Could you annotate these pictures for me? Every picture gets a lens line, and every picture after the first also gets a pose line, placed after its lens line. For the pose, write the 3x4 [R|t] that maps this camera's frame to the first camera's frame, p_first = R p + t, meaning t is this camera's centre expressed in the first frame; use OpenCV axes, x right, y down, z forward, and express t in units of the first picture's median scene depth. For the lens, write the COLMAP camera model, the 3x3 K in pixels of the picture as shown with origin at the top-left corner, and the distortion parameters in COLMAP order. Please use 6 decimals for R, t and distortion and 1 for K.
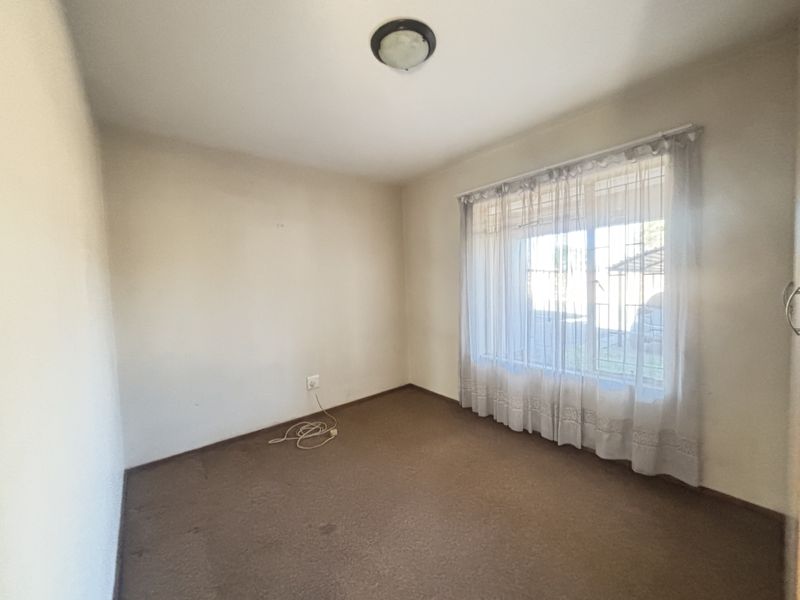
lens RADIAL K [[325.8, 0, 400.2], [0, 325.8, 297.9], [0, 0, 1]] dist [0.015693, -0.000046]
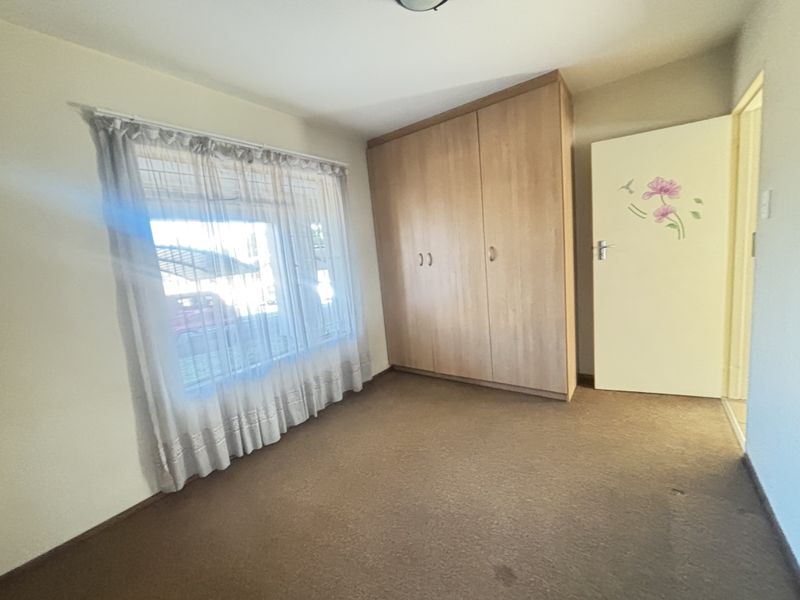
lens RADIAL K [[325.8, 0, 400.2], [0, 325.8, 297.9], [0, 0, 1]] dist [0.015693, -0.000046]
pose [[-0.244266, -0.093162, 0.965223, -0.585490], [0.138057, 0.981894, 0.129708, -0.040109], [-0.959830, 0.164939, -0.226982, 0.905407]]
